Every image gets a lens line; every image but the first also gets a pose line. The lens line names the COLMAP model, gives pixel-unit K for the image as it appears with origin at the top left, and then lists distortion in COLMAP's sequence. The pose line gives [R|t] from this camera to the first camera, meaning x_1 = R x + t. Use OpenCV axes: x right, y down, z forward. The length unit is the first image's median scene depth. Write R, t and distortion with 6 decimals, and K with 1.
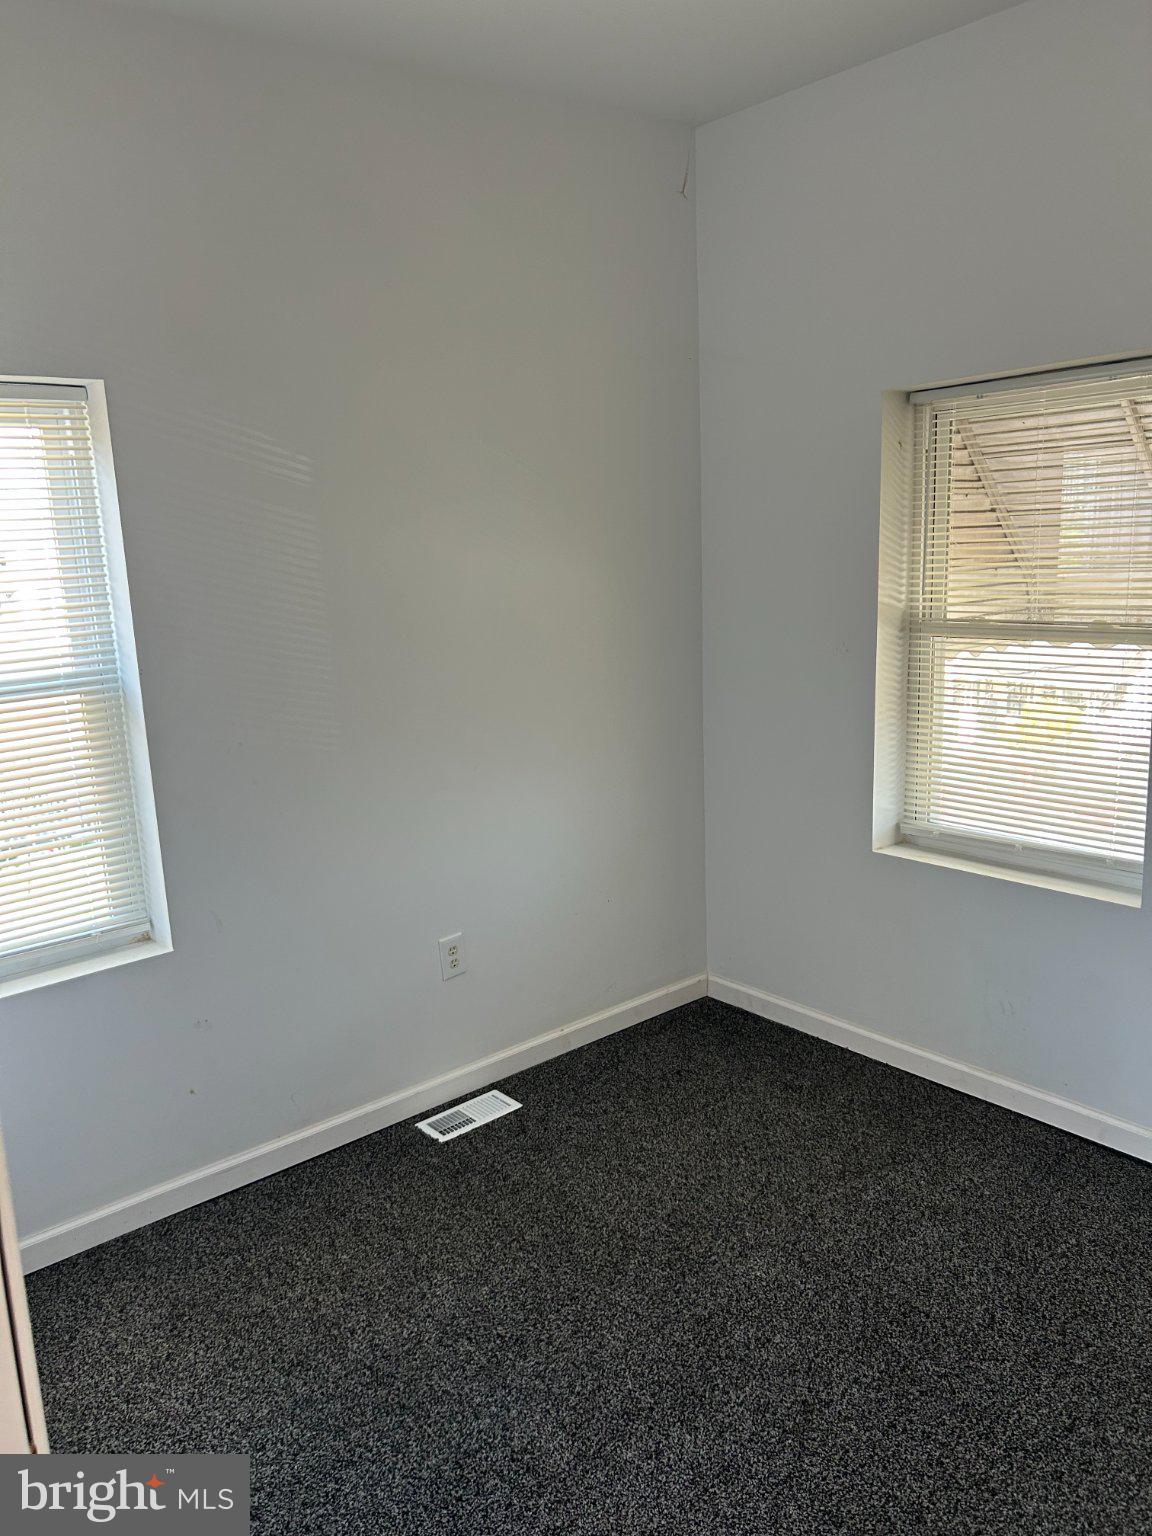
lens RADIAL K [[1189.2, 0, 578.8], [0, 1189.2, 723.4], [0, 0, 1]] dist [-0.000543, -0.001876]
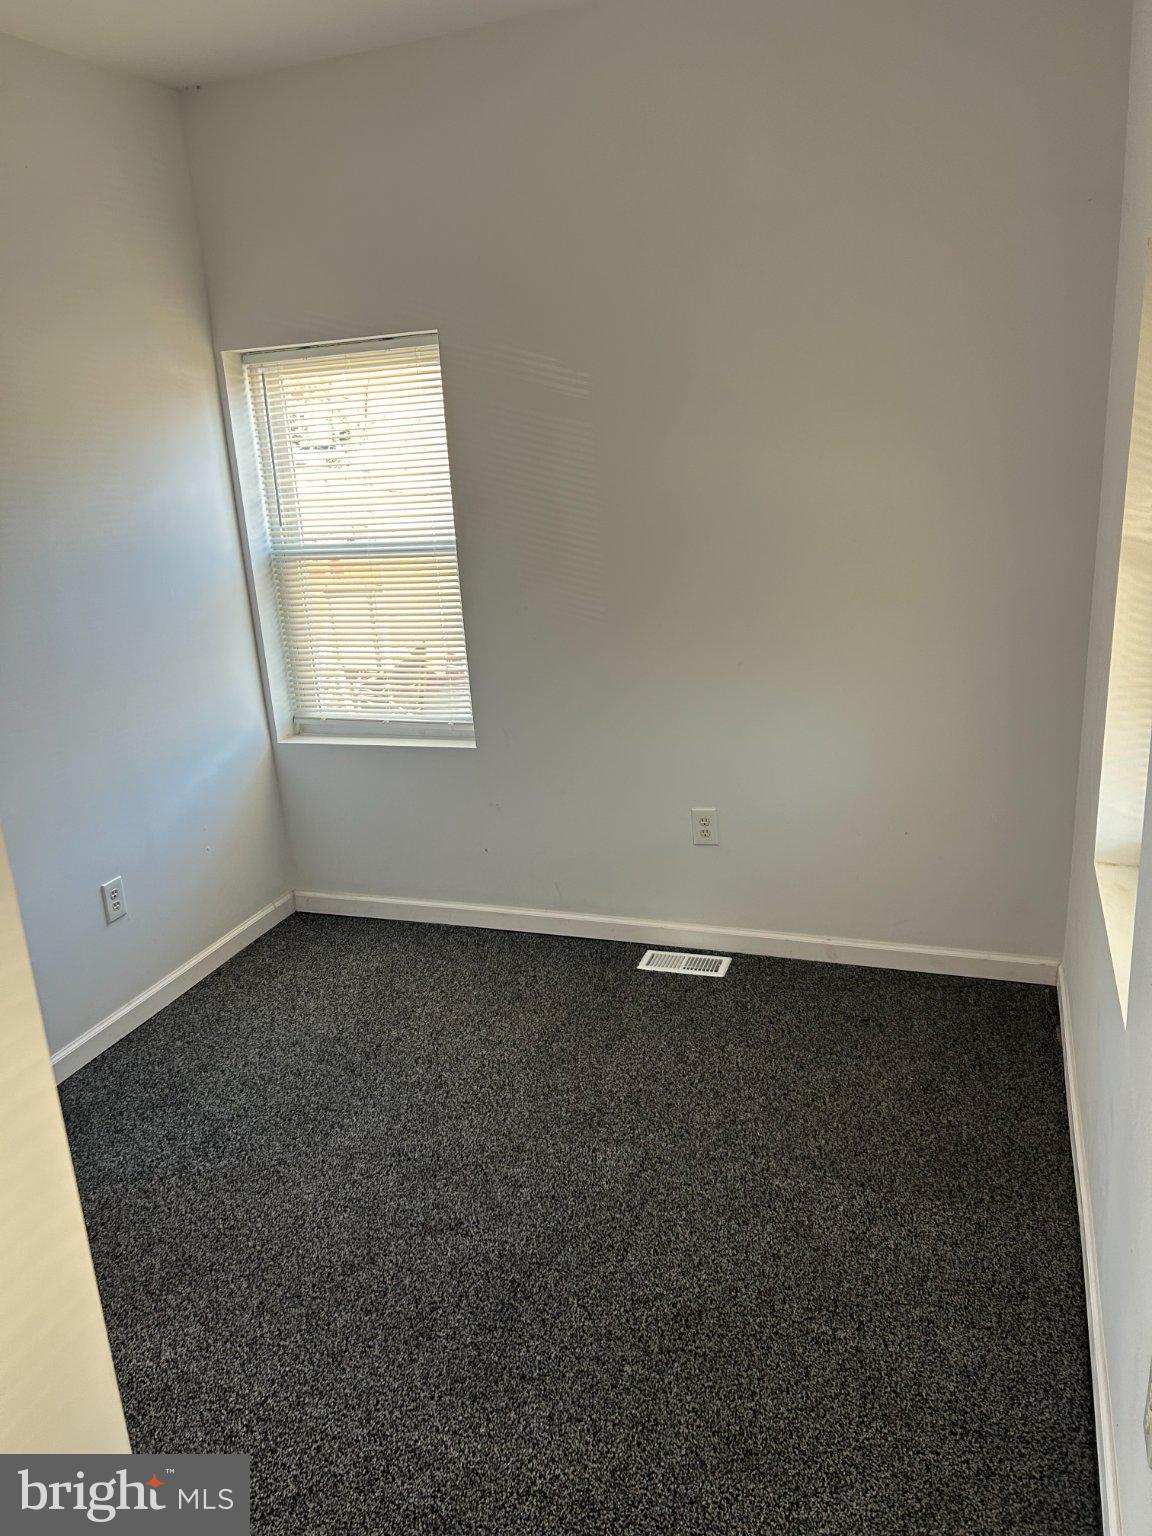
lens RADIAL K [[1152.9, 0, 576.0], [0, 1152.9, 768.0], [0, 0, 1]] dist [-0.000190, -0.007480]
pose [[0.499138, 0.248305, -0.830184, 0.746233], [-0.112840, 0.968532, 0.221840, -0.087363], [0.859144, -0.017051, 0.511450, 0.357363]]
